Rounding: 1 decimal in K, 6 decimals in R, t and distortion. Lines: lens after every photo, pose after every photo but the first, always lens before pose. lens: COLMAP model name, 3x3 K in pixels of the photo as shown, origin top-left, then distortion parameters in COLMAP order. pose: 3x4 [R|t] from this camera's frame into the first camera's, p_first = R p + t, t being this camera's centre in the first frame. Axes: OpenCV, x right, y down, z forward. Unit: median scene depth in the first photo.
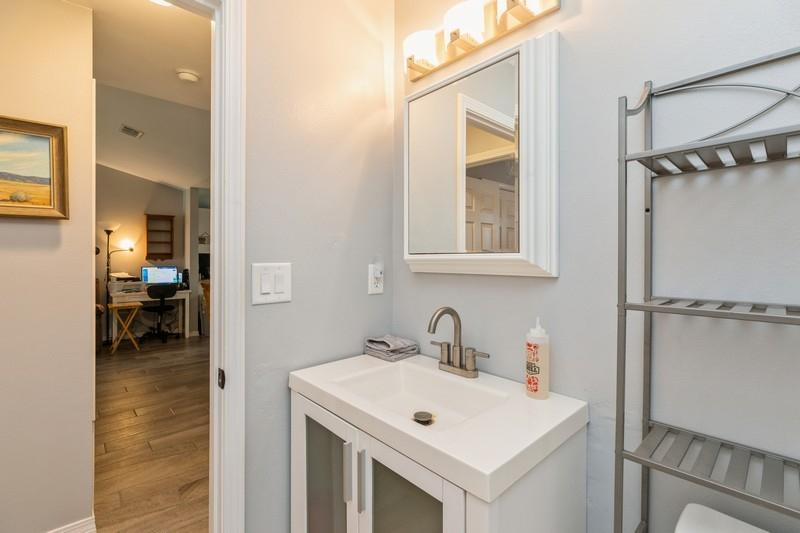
lens RADIAL K [[364.9, 0, 398.1], [0, 364.9, 262.5], [0, 0, 1]] dist [0.002405, -0.000154]
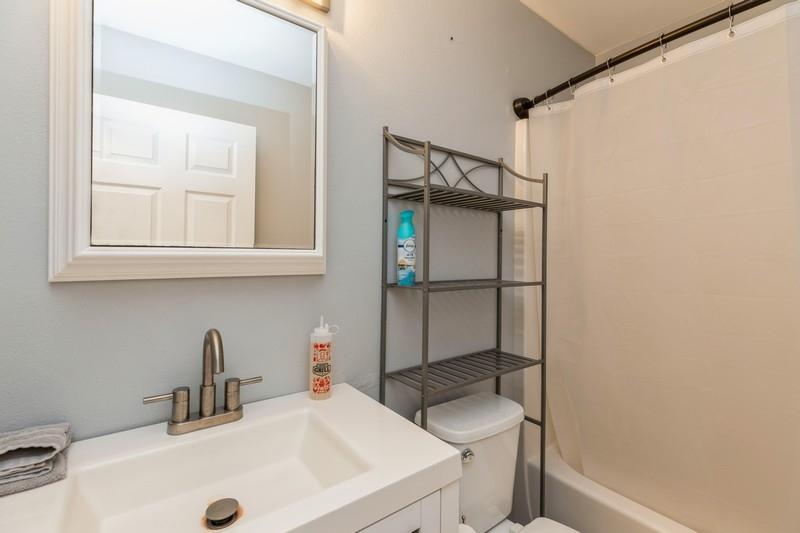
lens RADIAL K [[348.7, 0, 400.0], [0, 348.7, 266.5], [0, 0, 1]] dist [0.001088, -0.000026]
pose [[0.097233, -0.015473, 0.995141, -0.503462], [0.008946, 0.999852, 0.014673, 0.004999], [-0.995221, 0.007476, 0.097357, 0.671739]]
